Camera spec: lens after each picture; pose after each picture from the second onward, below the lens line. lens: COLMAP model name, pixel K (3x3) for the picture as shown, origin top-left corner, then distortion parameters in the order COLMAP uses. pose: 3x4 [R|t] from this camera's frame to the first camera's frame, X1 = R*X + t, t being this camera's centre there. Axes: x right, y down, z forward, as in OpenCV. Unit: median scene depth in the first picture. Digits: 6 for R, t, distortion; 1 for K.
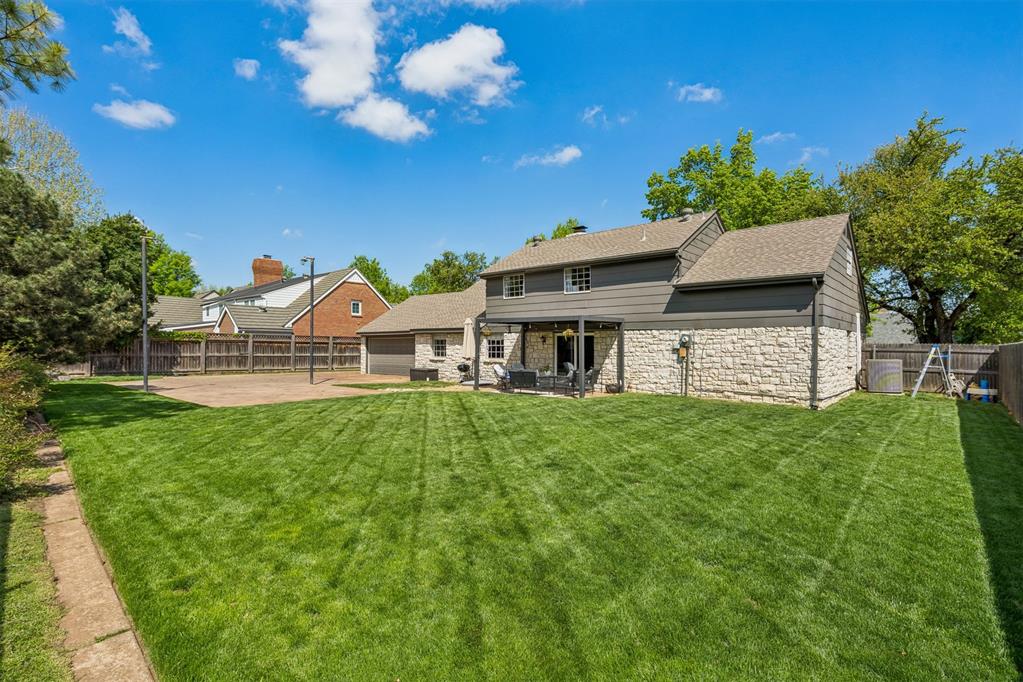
lens RADIAL K [[489.0, 0, 509.7], [0, 489.0, 344.7], [0, 0, 1]] dist [0.000092, 0.000004]
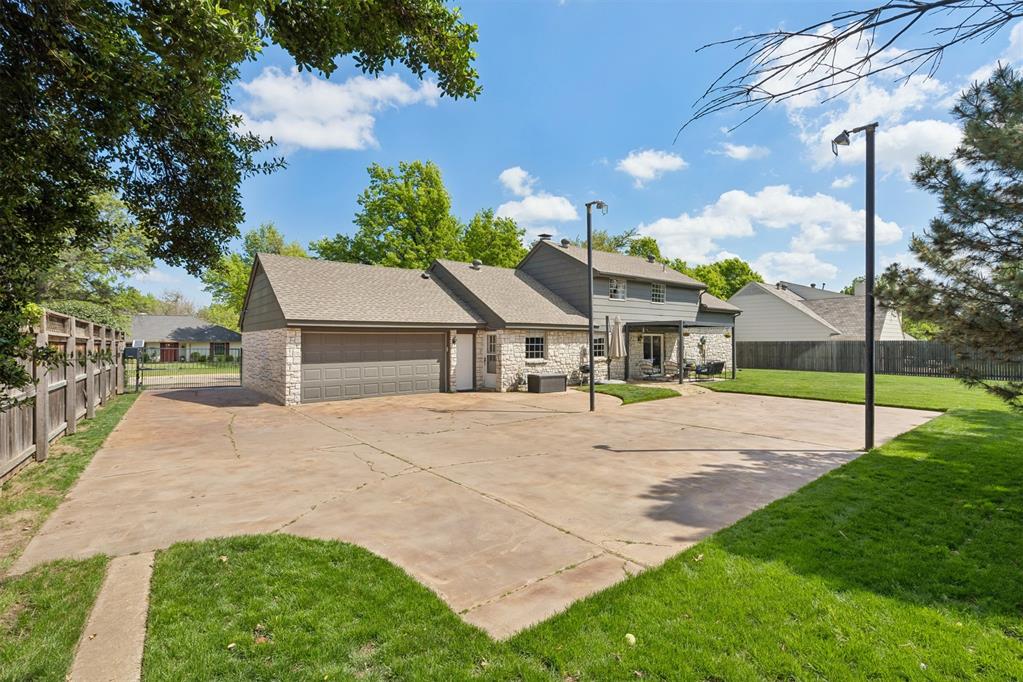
lens RADIAL K [[469.9, 0, 508.4], [0, 469.9, 339.2], [0, 0, 1]] dist [0.005172, 0.001348]
pose [[0.192942, 0.001365, 0.981209, -1.046368], [0.000902, 0.999998, -0.001568, -0.007536], [-0.981210, 0.001188, 0.192941, 1.014684]]
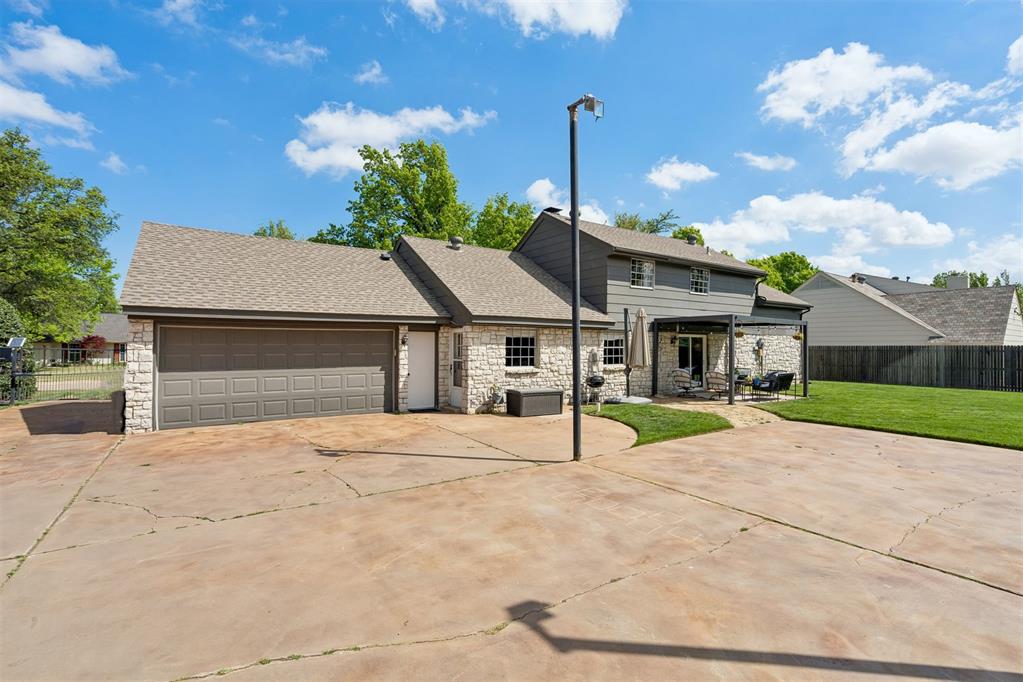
lens RADIAL K [[469.9, 0, 508.3], [0, 469.9, 339.9], [0, 0, 1]] dist [0.005172, 0.001348]
pose [[0.274299, 0.009200, 0.961601, -0.781837], [-0.005346, 0.999953, -0.008042, -0.003064], [-0.961630, -0.002935, 0.274335, 0.978214]]
